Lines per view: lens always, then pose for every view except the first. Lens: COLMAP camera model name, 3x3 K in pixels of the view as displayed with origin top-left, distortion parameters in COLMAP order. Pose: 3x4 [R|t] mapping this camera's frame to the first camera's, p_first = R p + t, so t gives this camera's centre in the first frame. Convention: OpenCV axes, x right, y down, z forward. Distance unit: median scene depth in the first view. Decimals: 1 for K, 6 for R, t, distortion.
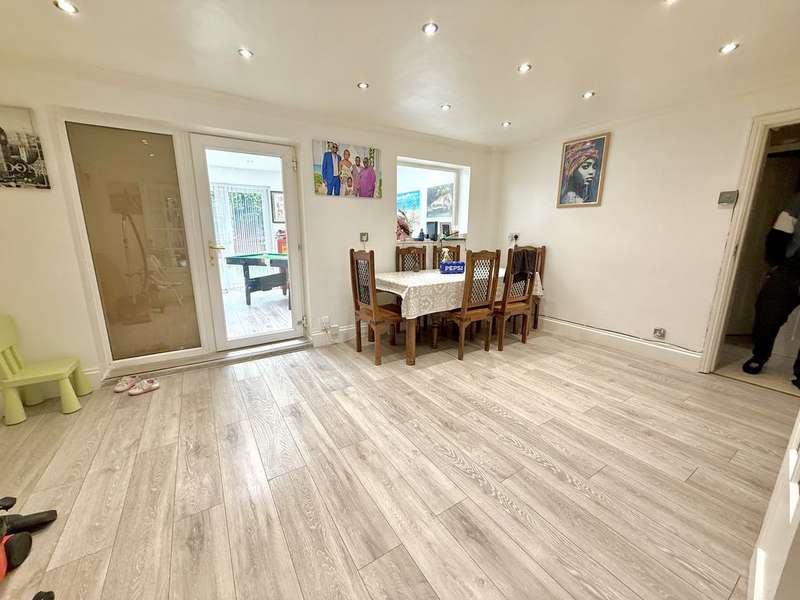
lens RADIAL K [[317.8, 0, 398.2], [0, 317.8, 300.4], [0, 0, 1]] dist [-0.002749, 0.000201]
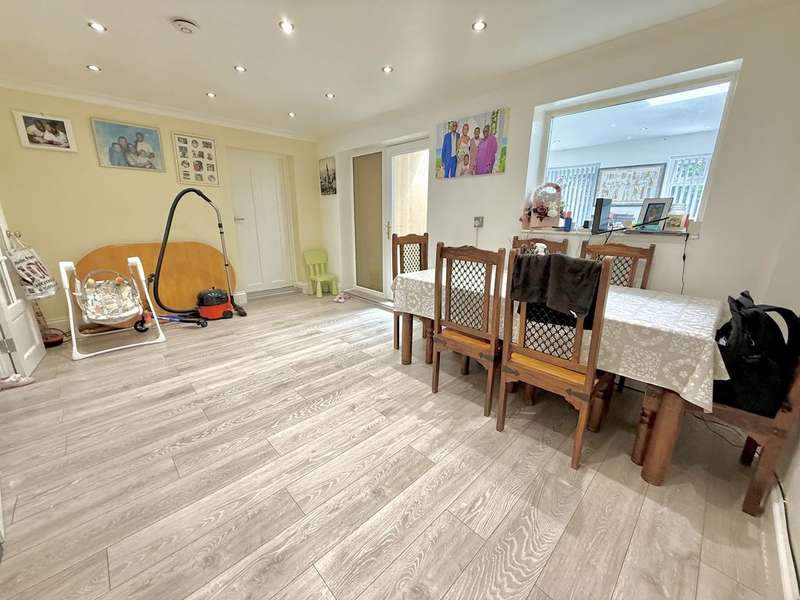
lens RADIAL K [[317.8, 0, 398.2], [0, 317.8, 300.4], [0, 0, 1]] dist [-0.002749, 0.000201]
pose [[0.199597, 0.254863, -0.946153, 0.929276], [-0.216148, 0.953249, 0.211177, -0.170972], [0.955741, 0.162358, 0.245354, 0.800459]]
